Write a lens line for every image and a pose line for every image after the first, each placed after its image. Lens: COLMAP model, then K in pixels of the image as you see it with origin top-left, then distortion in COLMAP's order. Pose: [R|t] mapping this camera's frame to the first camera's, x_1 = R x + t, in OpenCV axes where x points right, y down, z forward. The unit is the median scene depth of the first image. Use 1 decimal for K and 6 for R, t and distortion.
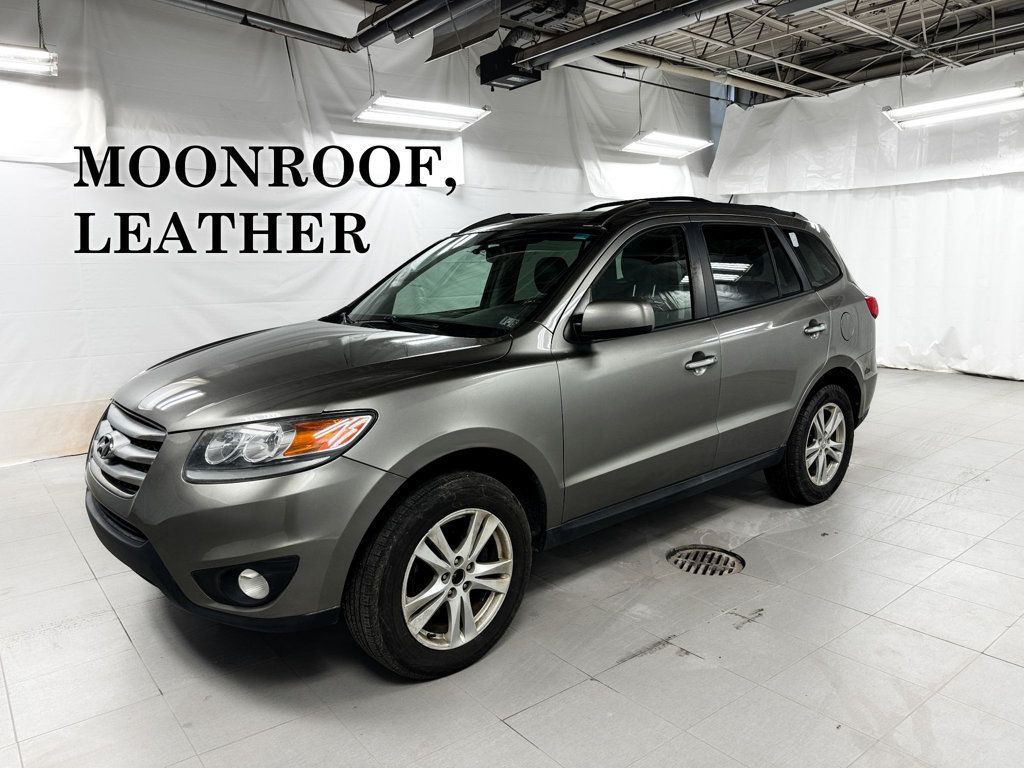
lens RADIAL K [[727.1, 0, 505.2], [0, 727.1, 389.9], [0, 0, 1]] dist [0.002935, -0.022205]
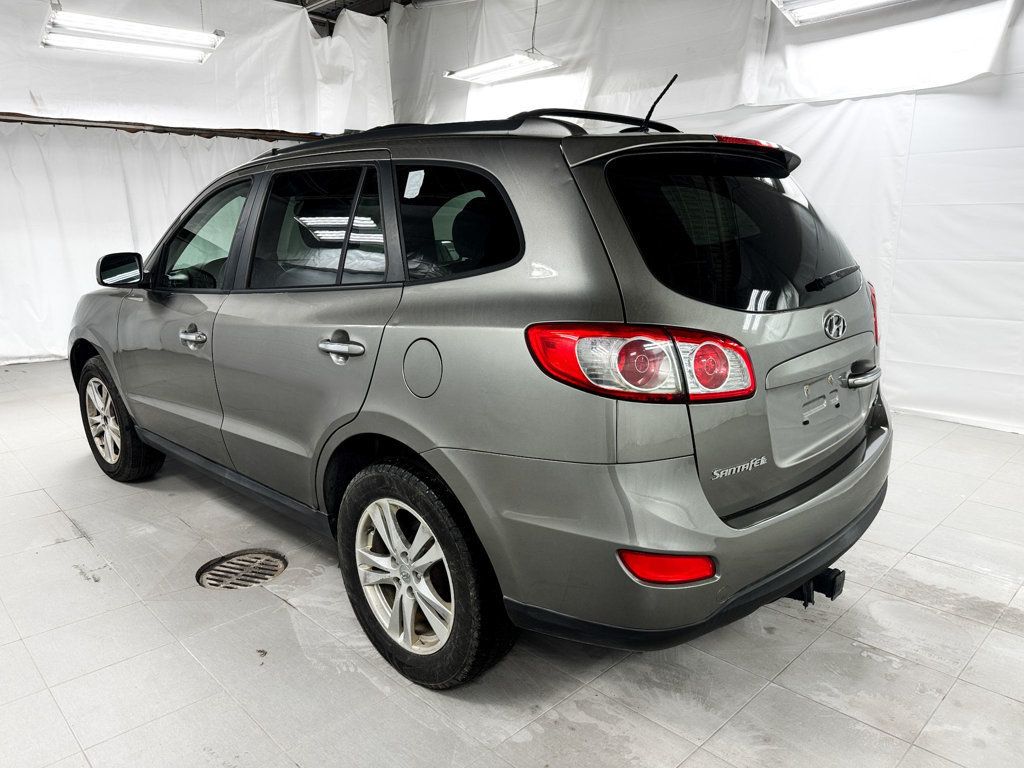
lens RADIAL K [[727.1, 0, 507.2], [0, 727.1, 378.4], [0, 0, 1]] dist [0.002935, -0.022205]
pose [[0.084786, 0.227552, -0.970068, 0.987890], [-0.151767, 0.965163, 0.213136, -0.200103], [0.984773, 0.129153, 0.116367, 1.061501]]
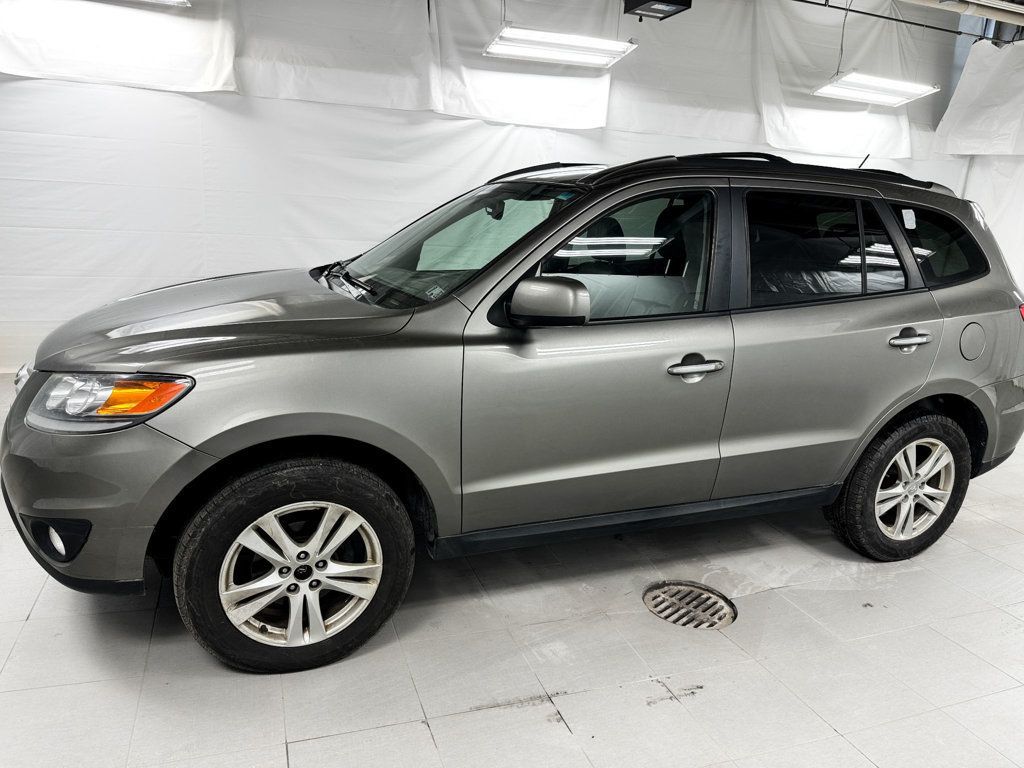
lens RADIAL K [[727.1, 0, 507.5], [0, 727.1, 390.5], [0, 0, 1]] dist [0.002935, -0.022205]
pose [[0.944434, 0.144635, -0.295169, 0.260449], [-0.122262, 0.988131, 0.092995, -0.051154], [0.305116, -0.051740, 0.950909, 0.149528]]
